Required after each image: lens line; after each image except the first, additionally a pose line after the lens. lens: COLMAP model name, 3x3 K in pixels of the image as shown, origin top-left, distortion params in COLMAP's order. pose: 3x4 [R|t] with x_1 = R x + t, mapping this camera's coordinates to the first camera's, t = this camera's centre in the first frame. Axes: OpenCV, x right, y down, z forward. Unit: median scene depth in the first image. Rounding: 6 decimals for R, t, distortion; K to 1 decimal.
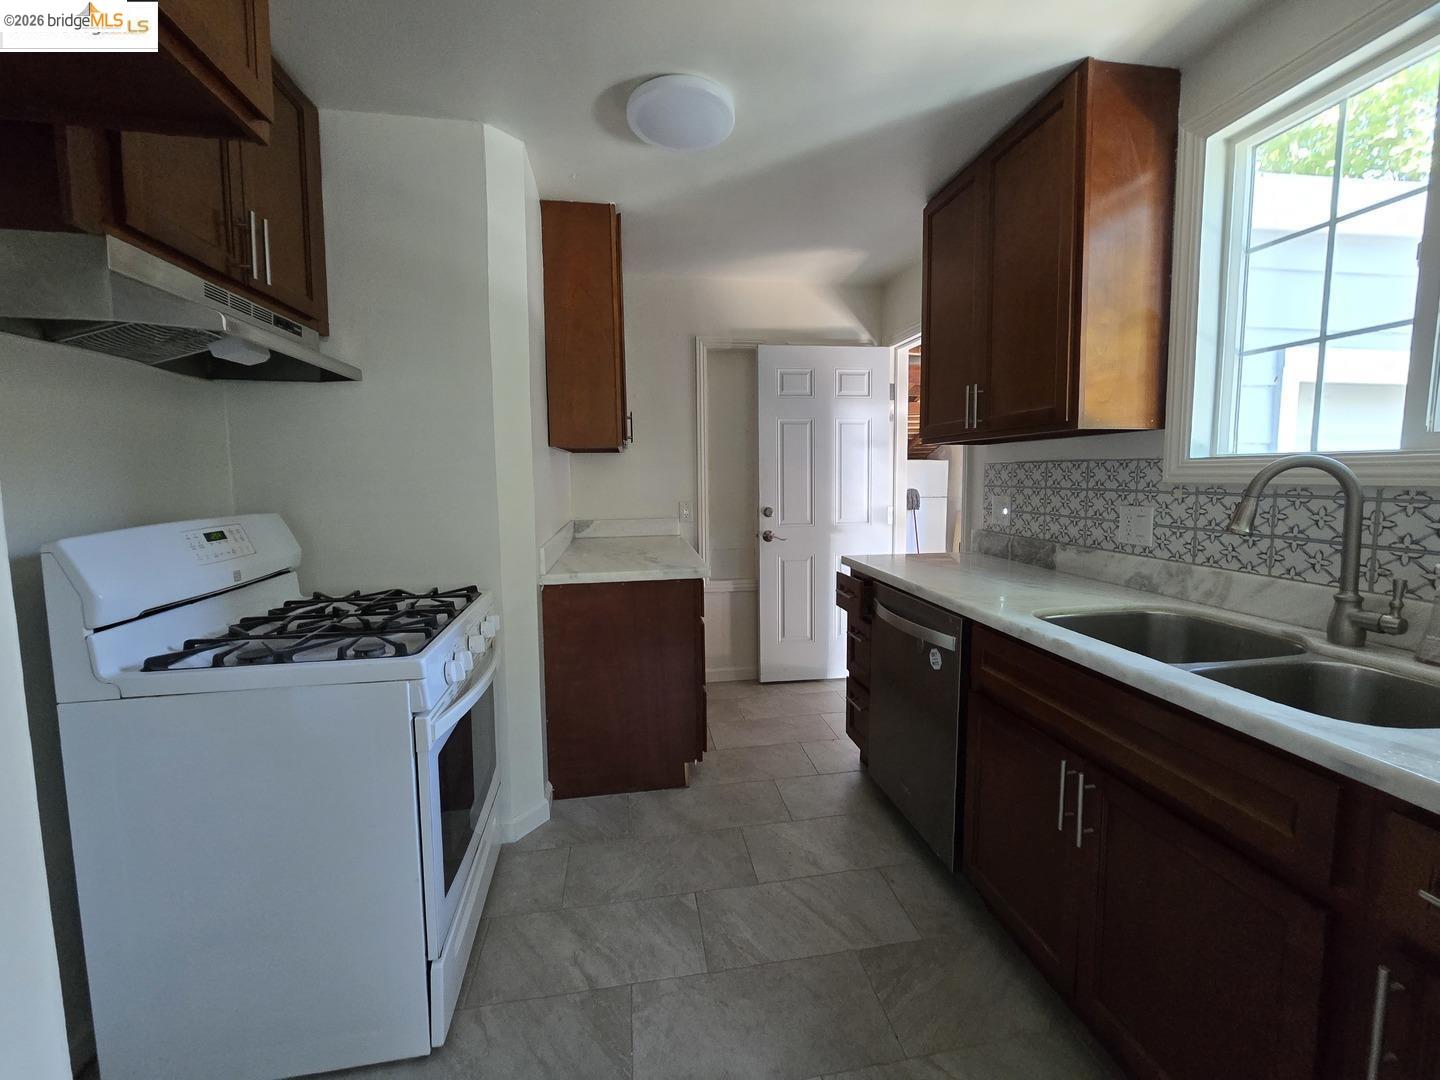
lens RADIAL K [[597.6, 0, 725.4], [0, 597.6, 533.8], [0, 0, 1]] dist [-0.026958, 0.009570]
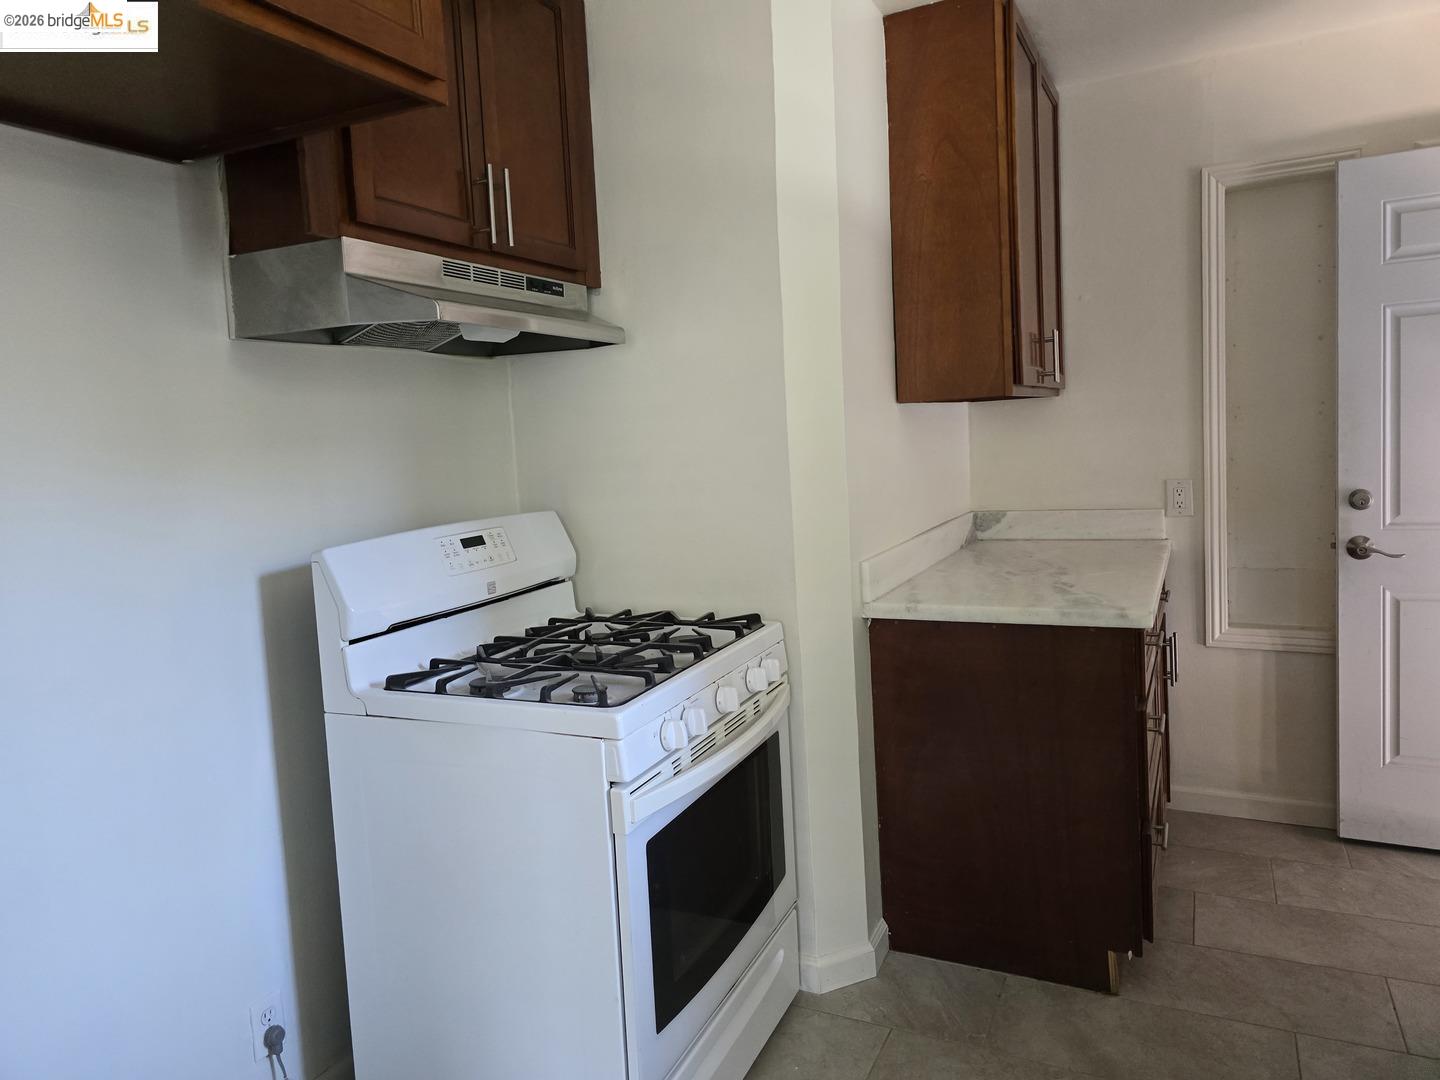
lens RADIAL K [[971.8, 0, 700.1], [0, 971.8, 536.1], [0, 0, 1]] dist [0.066388, -0.068661]
pose [[0.795686, 0.028802, -0.605024, 0.244837], [-0.011762, 0.999415, 0.032108, -0.047131], [0.605595, -0.018431, 0.795559, 0.036650]]
